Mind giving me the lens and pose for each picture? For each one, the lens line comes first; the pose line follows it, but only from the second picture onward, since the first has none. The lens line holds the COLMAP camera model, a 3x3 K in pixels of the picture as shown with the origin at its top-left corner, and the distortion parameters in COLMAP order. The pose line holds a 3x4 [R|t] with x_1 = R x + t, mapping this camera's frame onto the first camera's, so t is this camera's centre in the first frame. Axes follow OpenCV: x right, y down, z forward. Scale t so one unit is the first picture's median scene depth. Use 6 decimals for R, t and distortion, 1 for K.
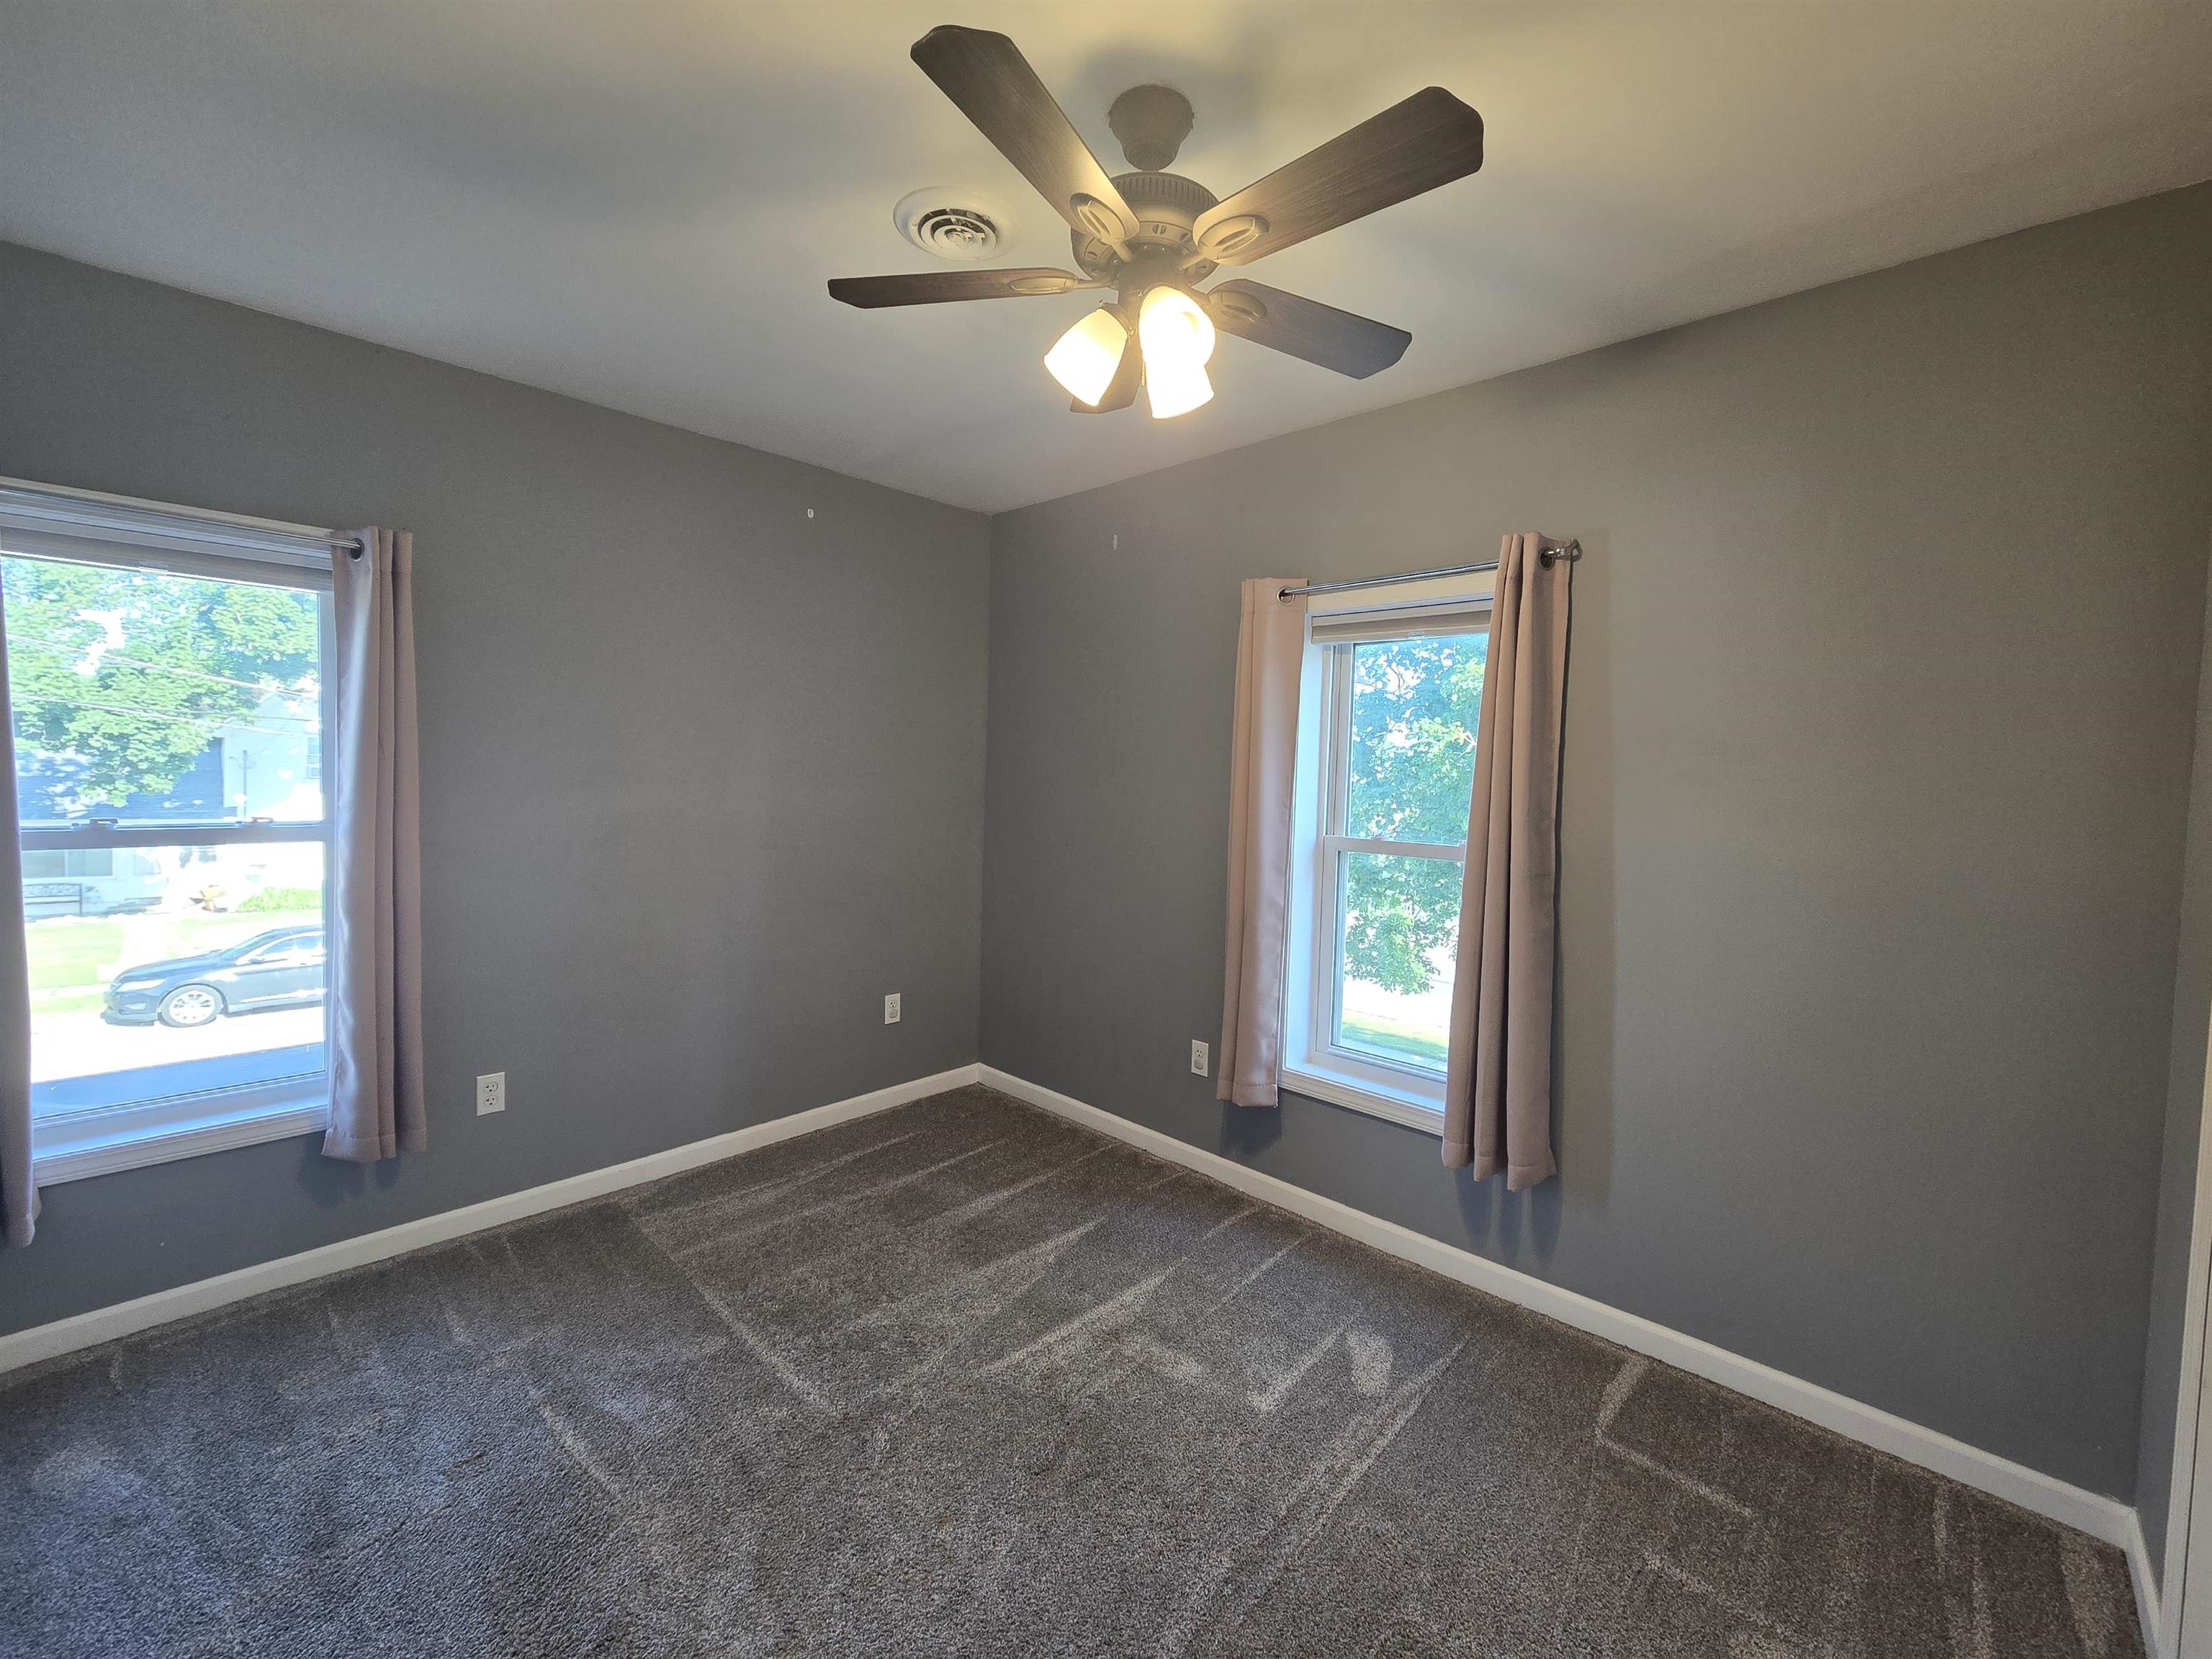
lens RADIAL K [[906.8, 0, 1110.7], [0, 906.8, 822.4], [0, 0, 1]] dist [-0.000984, 0.000415]
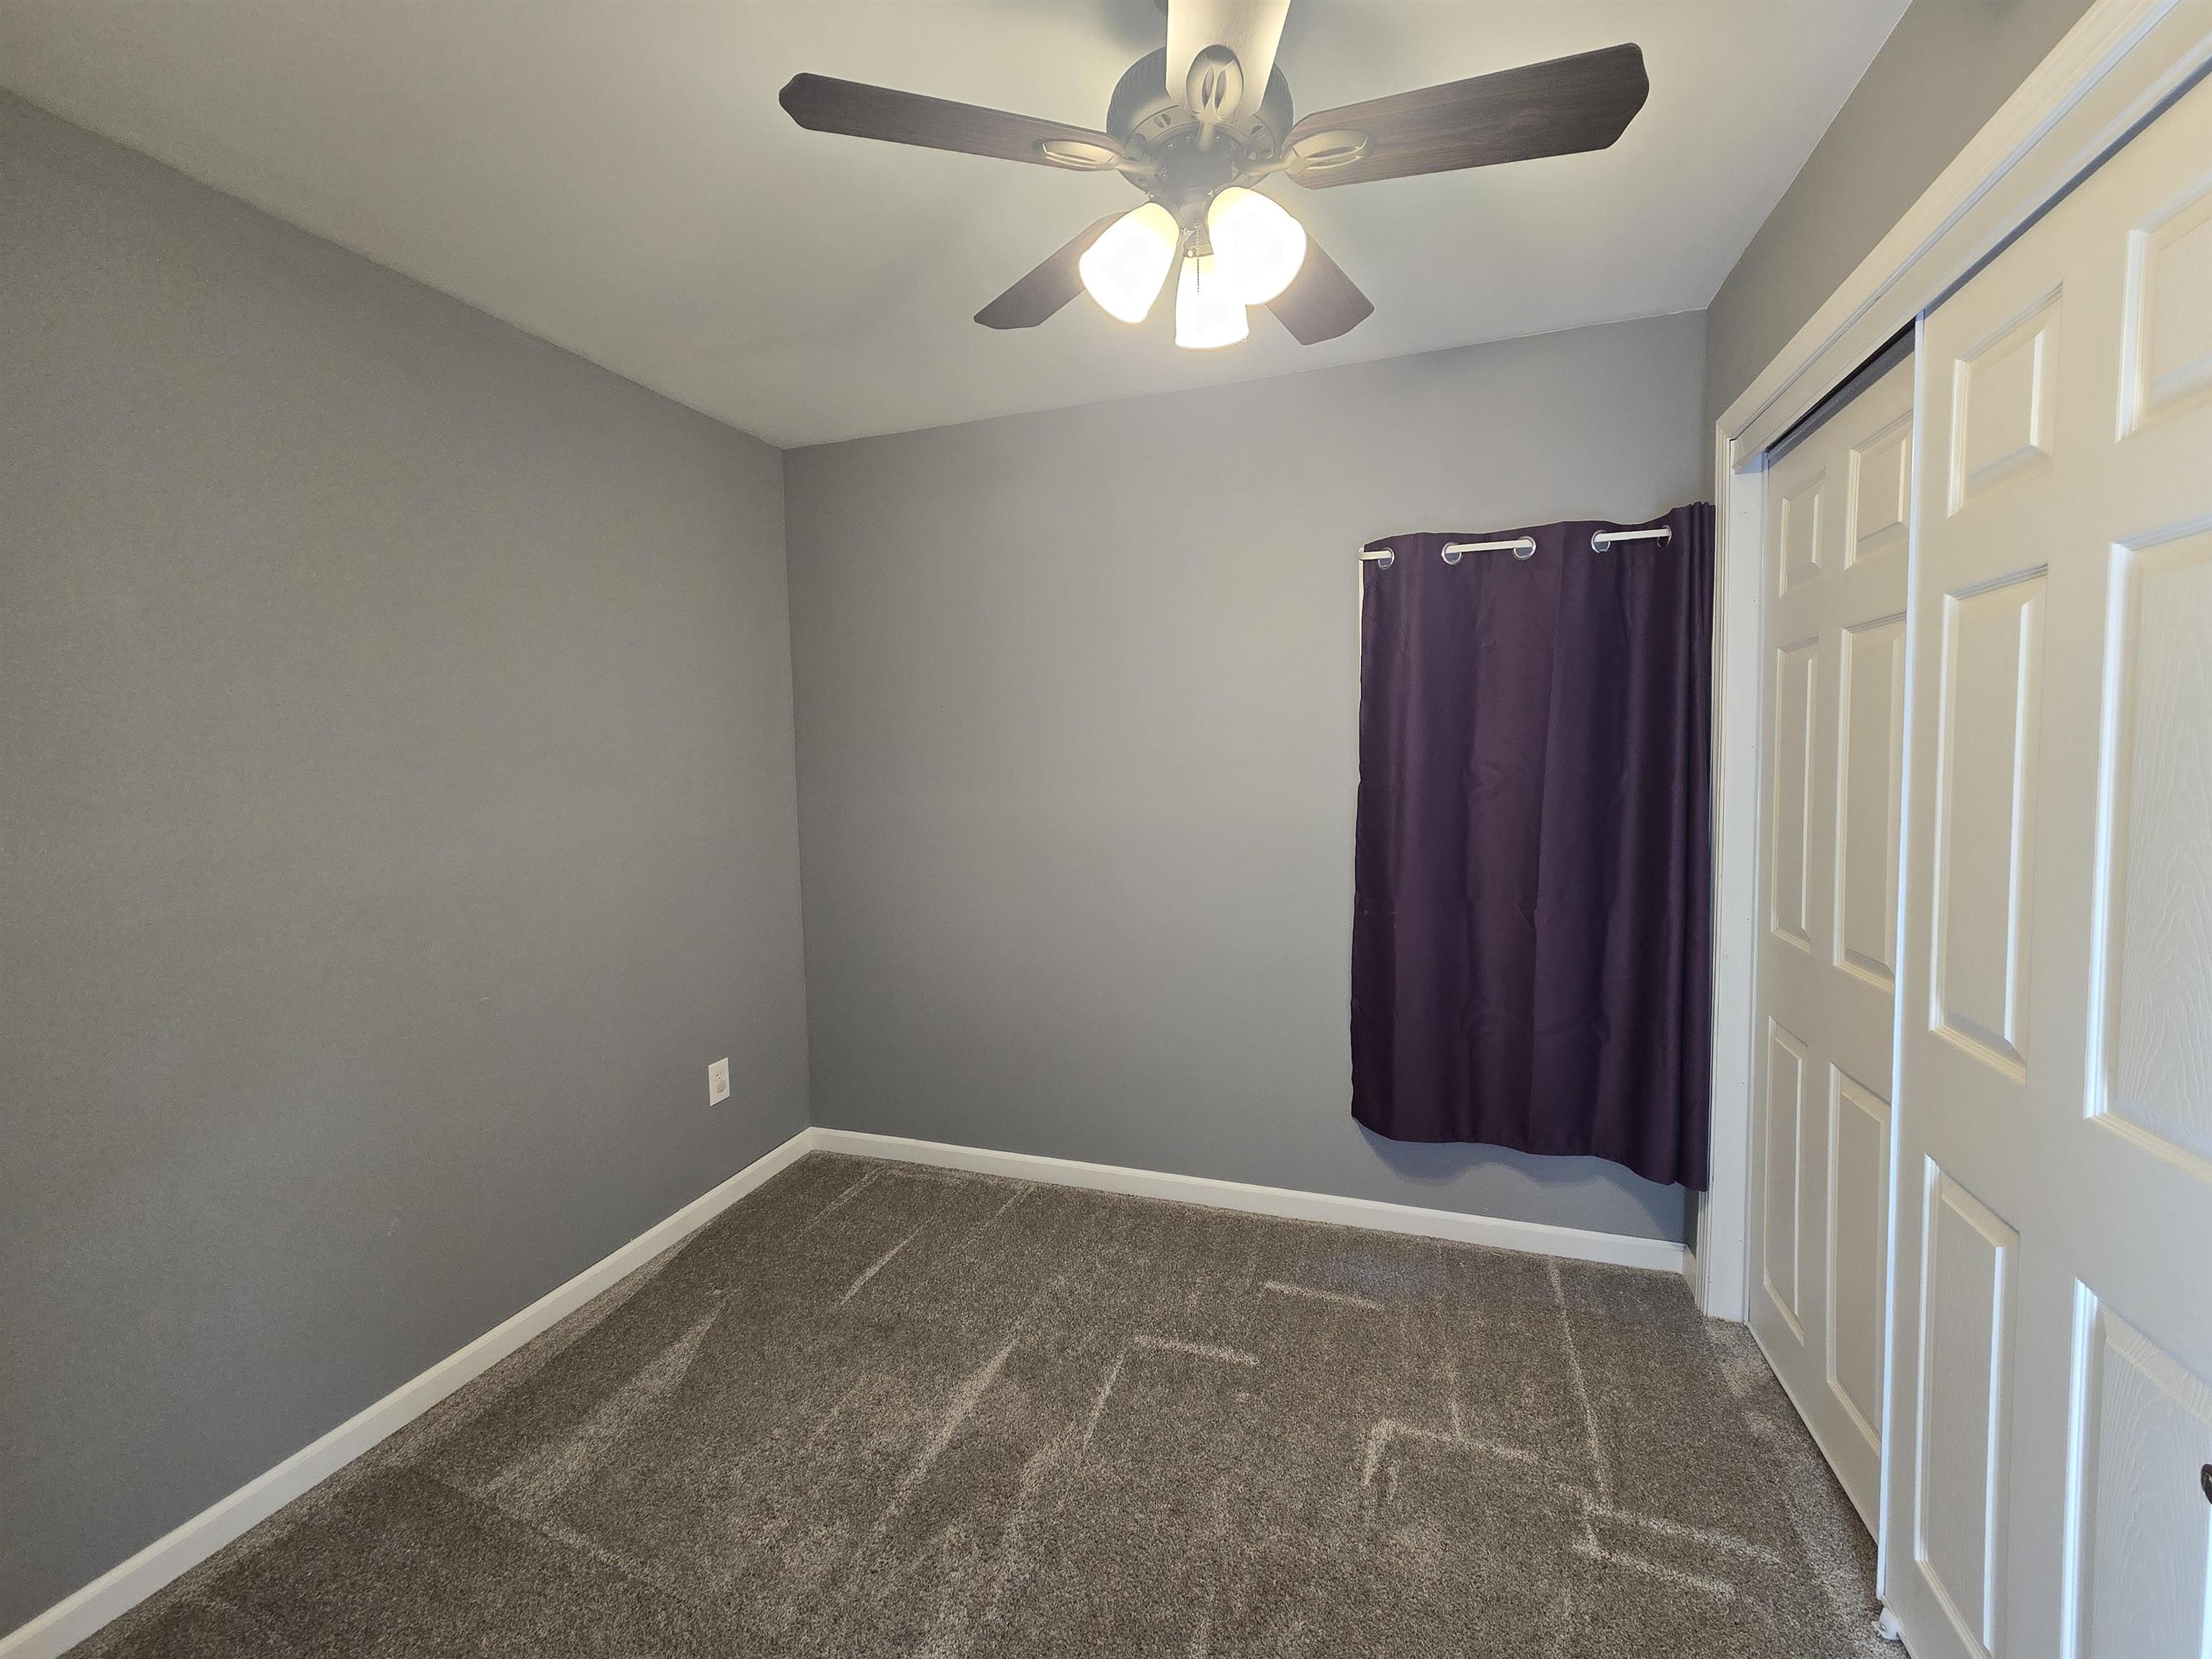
lens RADIAL K [[906.8, 0, 1100.8], [0, 906.8, 819.0], [0, 0, 1]] dist [-0.000984, 0.000415]
pose [[0.888063, -0.067111, 0.454797, -0.288397], [0.063766, 0.997706, 0.022710, -0.011854], [-0.455278, 0.008832, 0.890305, 0.171622]]
